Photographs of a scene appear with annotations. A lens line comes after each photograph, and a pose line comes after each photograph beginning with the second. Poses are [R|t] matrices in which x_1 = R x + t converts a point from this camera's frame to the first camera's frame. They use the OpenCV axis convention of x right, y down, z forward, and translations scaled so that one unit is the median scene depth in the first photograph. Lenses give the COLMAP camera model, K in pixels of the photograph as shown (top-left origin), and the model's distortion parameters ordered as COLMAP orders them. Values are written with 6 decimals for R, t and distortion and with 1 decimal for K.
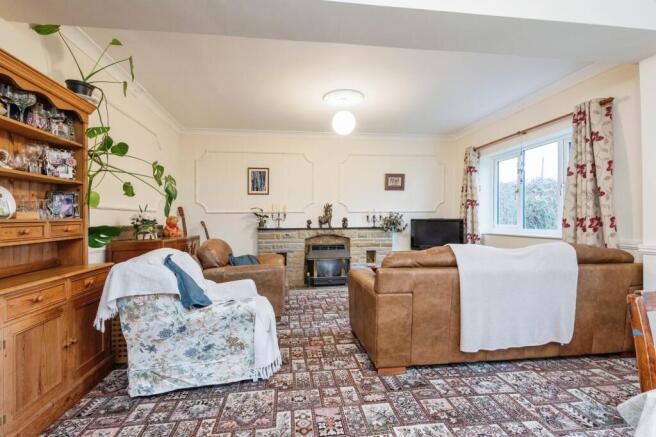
lens RADIAL K [[305.7, 0, 327.8], [0, 305.7, 221.3], [0, 0, 1]] dist [0.015833, -0.006579]
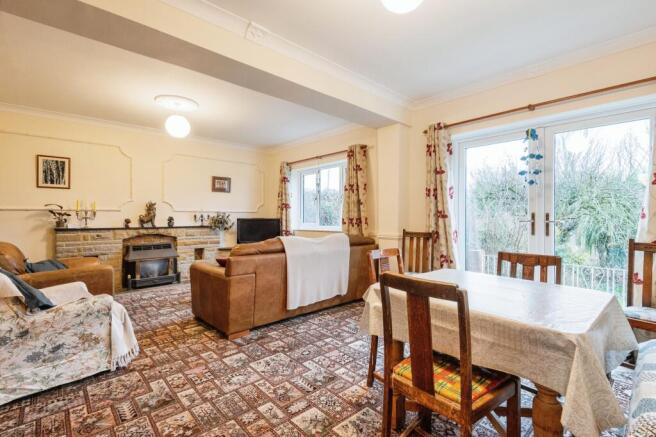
lens RADIAL K [[305.7, 0, 325.9], [0, 305.7, 219.3], [0, 0, 1]] dist [0.015833, -0.006579]
pose [[0.824413, 0.003317, 0.565979, -0.176074], [-0.000157, 0.999984, -0.005632, 0.003445], [-0.565988, 0.004555, 0.824401, -0.221299]]
